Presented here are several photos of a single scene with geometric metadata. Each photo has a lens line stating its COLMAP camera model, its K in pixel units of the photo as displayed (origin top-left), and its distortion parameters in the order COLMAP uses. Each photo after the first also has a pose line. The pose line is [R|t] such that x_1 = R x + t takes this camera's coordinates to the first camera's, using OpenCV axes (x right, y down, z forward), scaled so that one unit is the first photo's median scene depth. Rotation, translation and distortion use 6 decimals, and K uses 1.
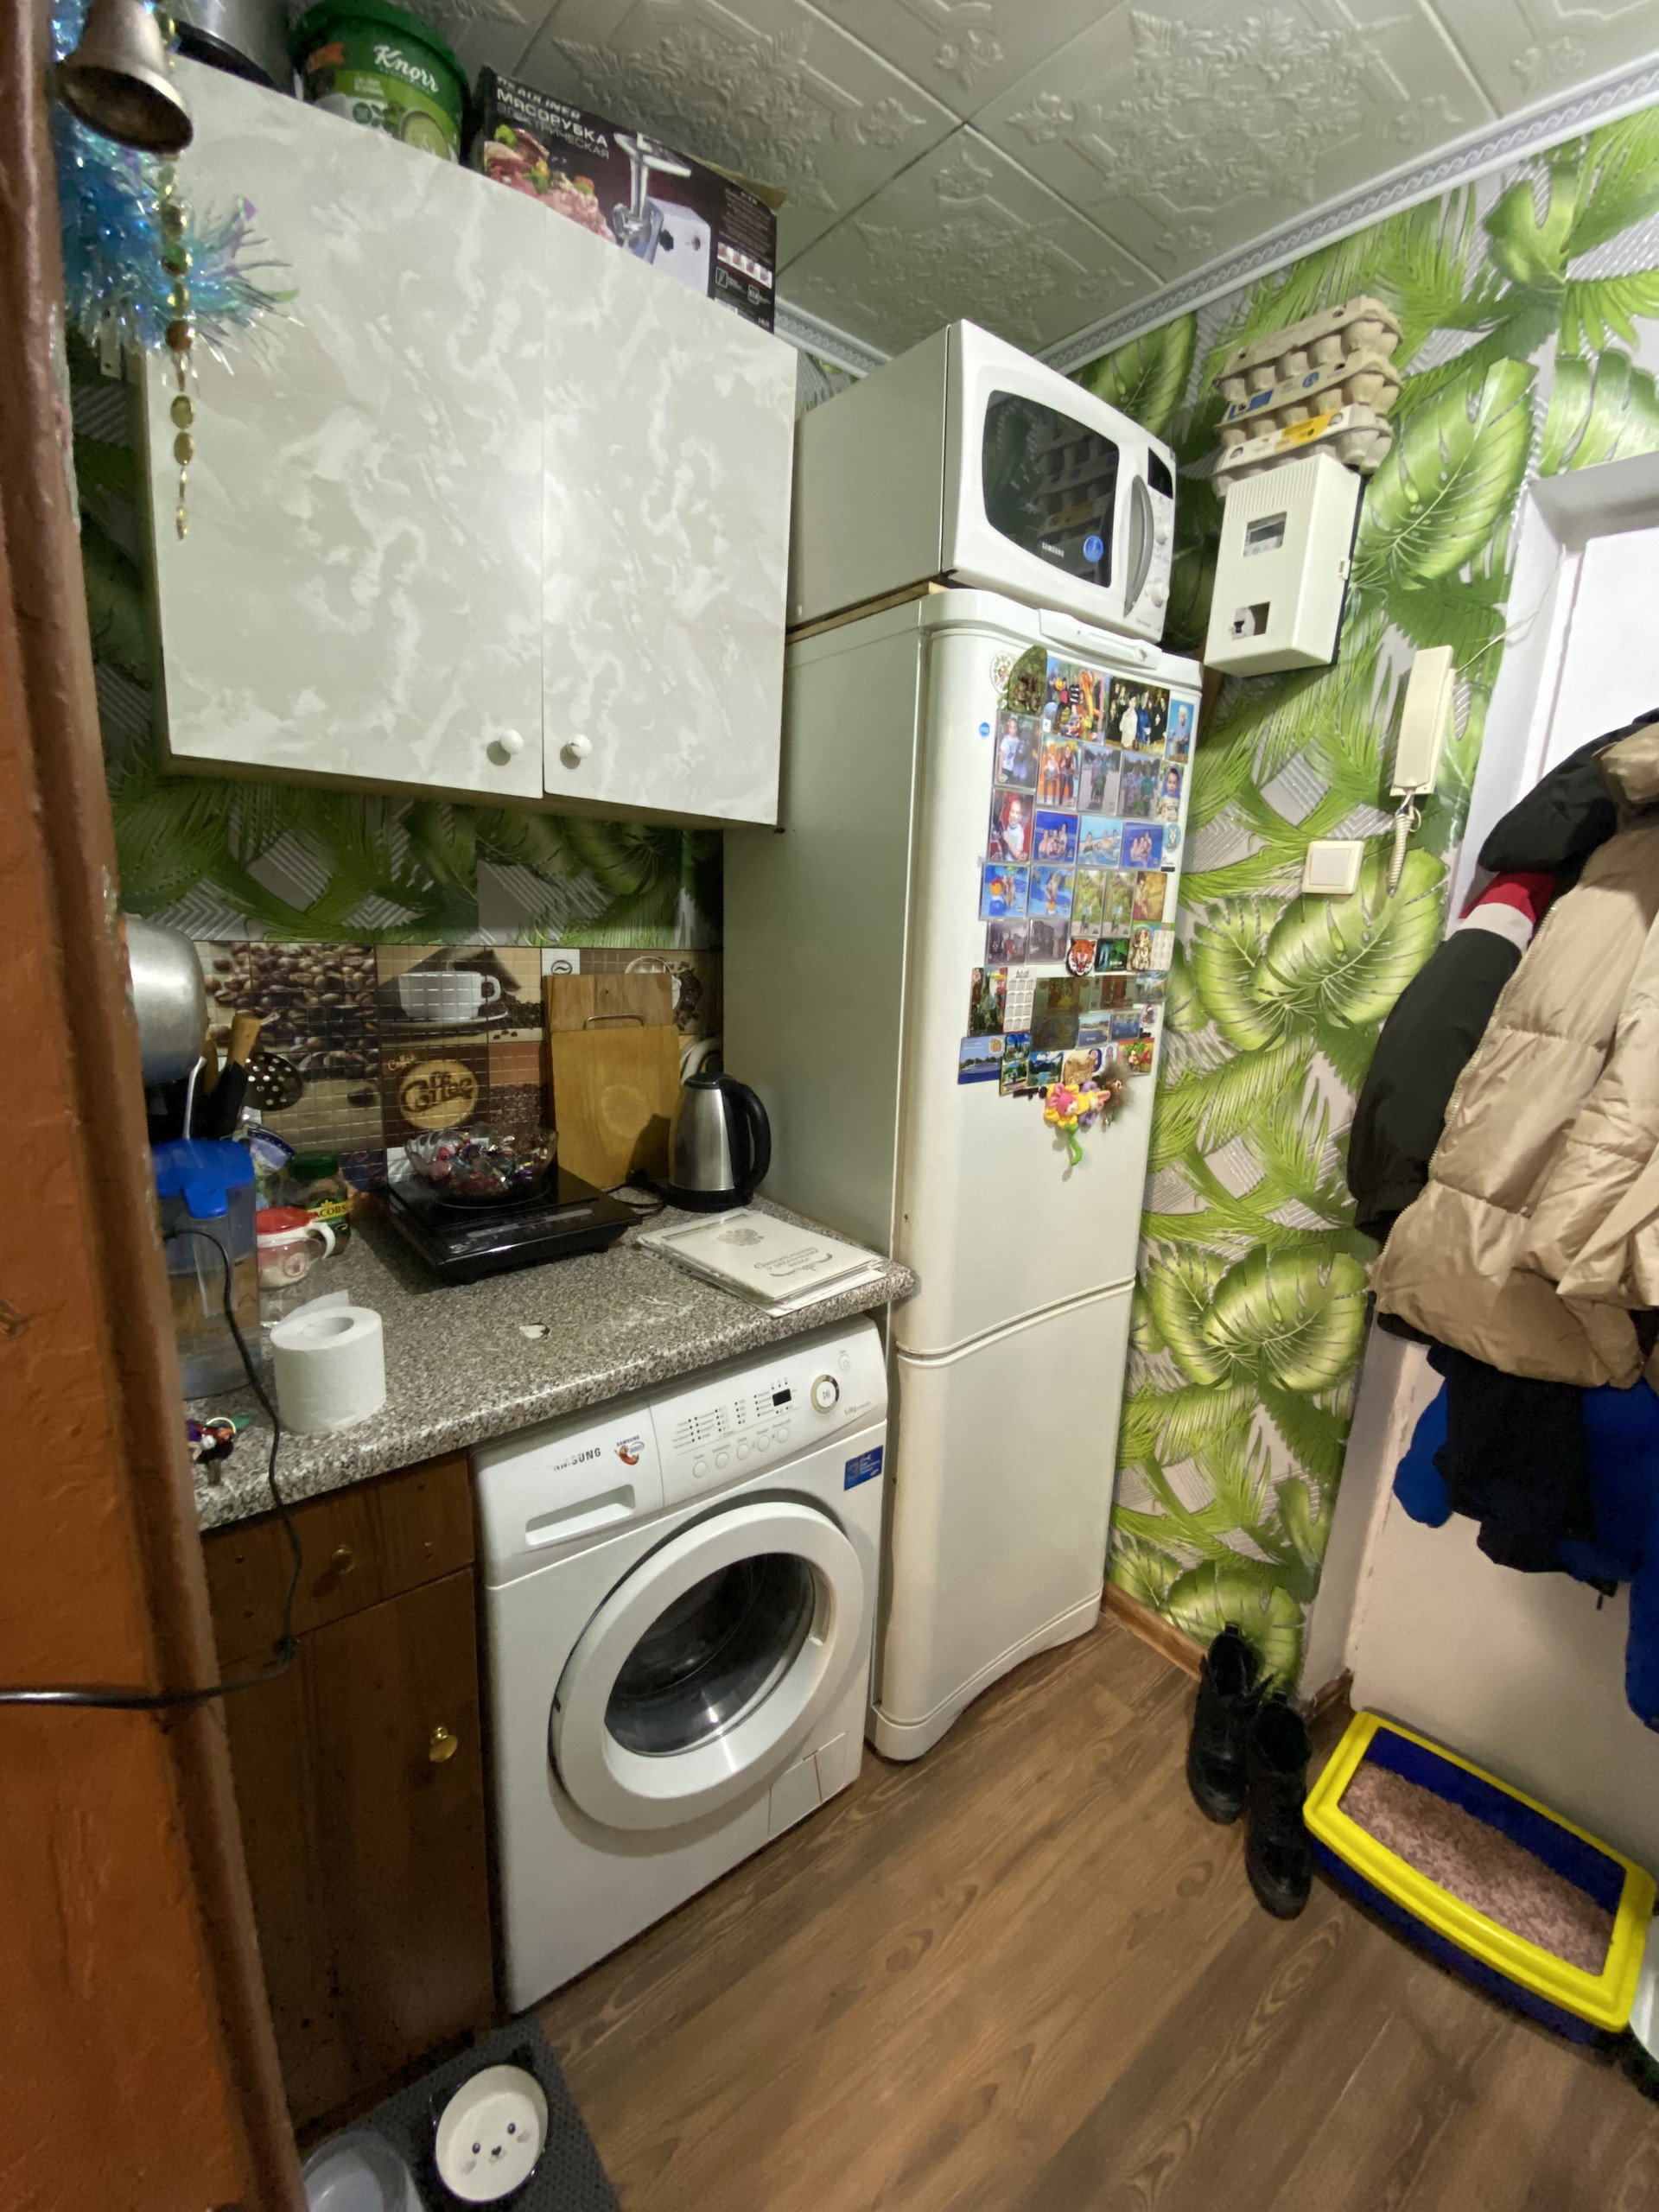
lens RADIAL K [[893.8, 0, 837.3], [0, 893.8, 1111.2], [0, 0, 1]] dist [0.012575, -0.012643]
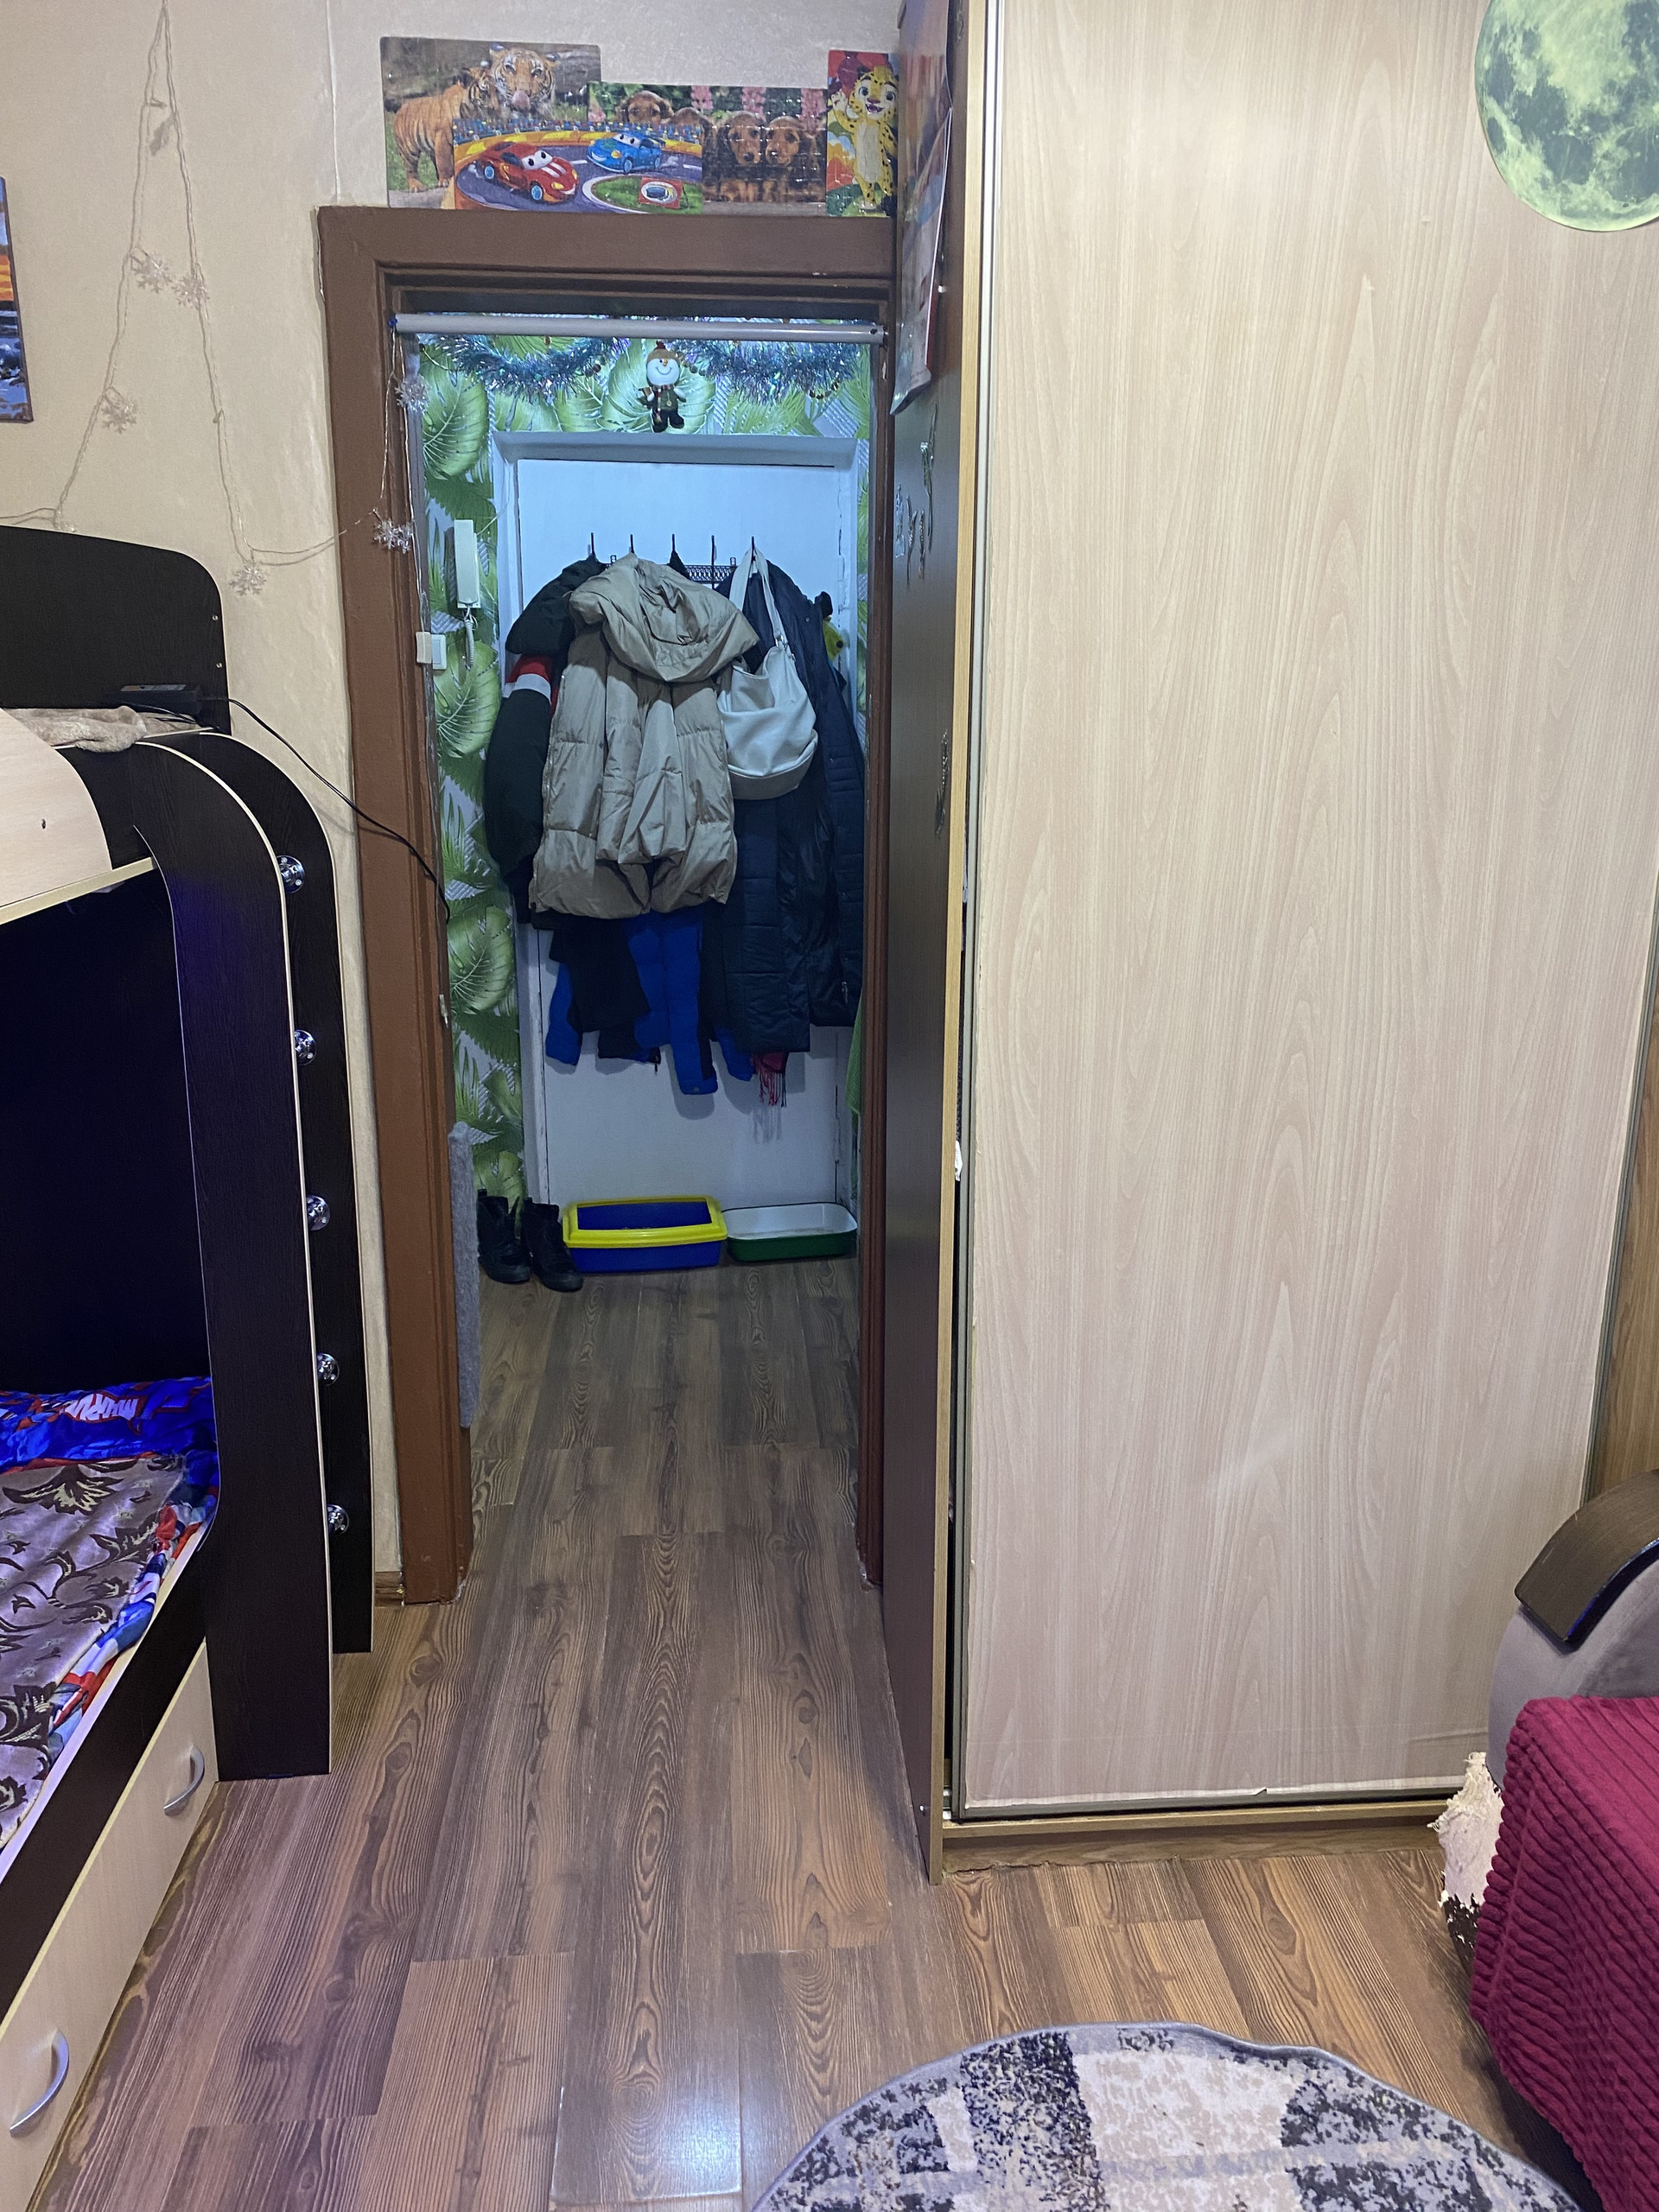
lens RADIAL K [[1685.3, 0, 844.2], [0, 1685.3, 1130.7], [0, 0, 1]] dist [0.004390, -0.000105]
pose [[0.549356, -0.240870, 0.800119, -1.171234], [0.205860, 0.967051, 0.149782, 0.173374], [-0.809833, 0.082429, 0.580840, -0.880553]]
